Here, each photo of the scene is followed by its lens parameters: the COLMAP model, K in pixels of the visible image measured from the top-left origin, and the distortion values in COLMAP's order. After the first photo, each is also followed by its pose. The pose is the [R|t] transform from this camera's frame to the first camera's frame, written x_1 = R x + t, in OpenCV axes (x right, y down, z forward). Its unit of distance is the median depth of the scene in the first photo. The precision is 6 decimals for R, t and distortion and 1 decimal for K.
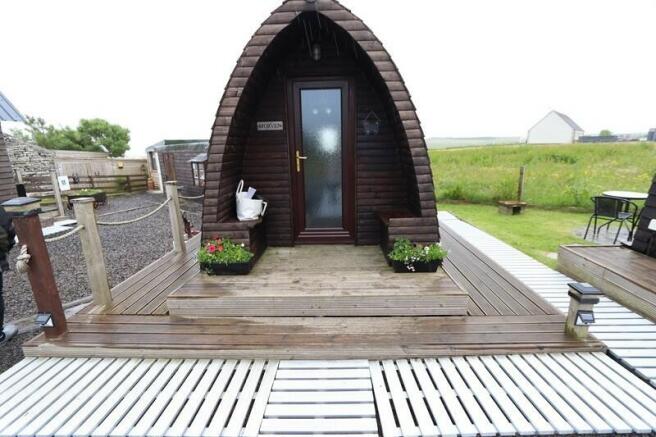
lens RADIAL K [[303.2, 0, 326.8], [0, 303.2, 217.8], [0, 0, 1]] dist [-0.015768, 0.000350]
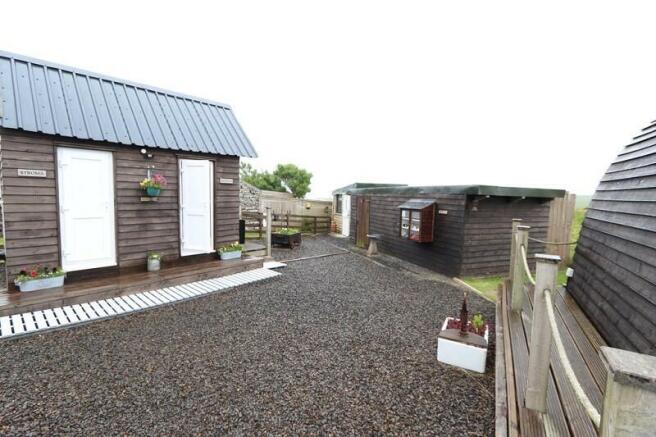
lens RADIAL K [[303.2, 0, 326.8], [0, 303.2, 217.8], [0, 0, 1]] dist [-0.015768, 0.000350]
pose [[0.890420, 0.077091, -0.448564, -0.161960], [-0.145550, 0.982028, -0.120149, -0.019289], [0.431240, 0.172271, 0.885638, 0.115254]]
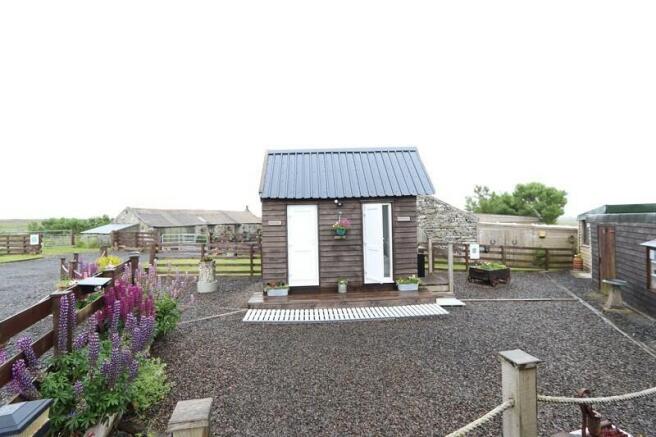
lens RADIAL K [[303.2, 0, 326.8], [0, 303.2, 217.8], [0, 0, 1]] dist [-0.015768, 0.000350]
pose [[0.305764, 0.015564, -0.951980, -0.066711], [-0.203143, 0.977909, -0.049259, -0.056259], [0.930184, 0.208450, 0.302171, 0.170738]]
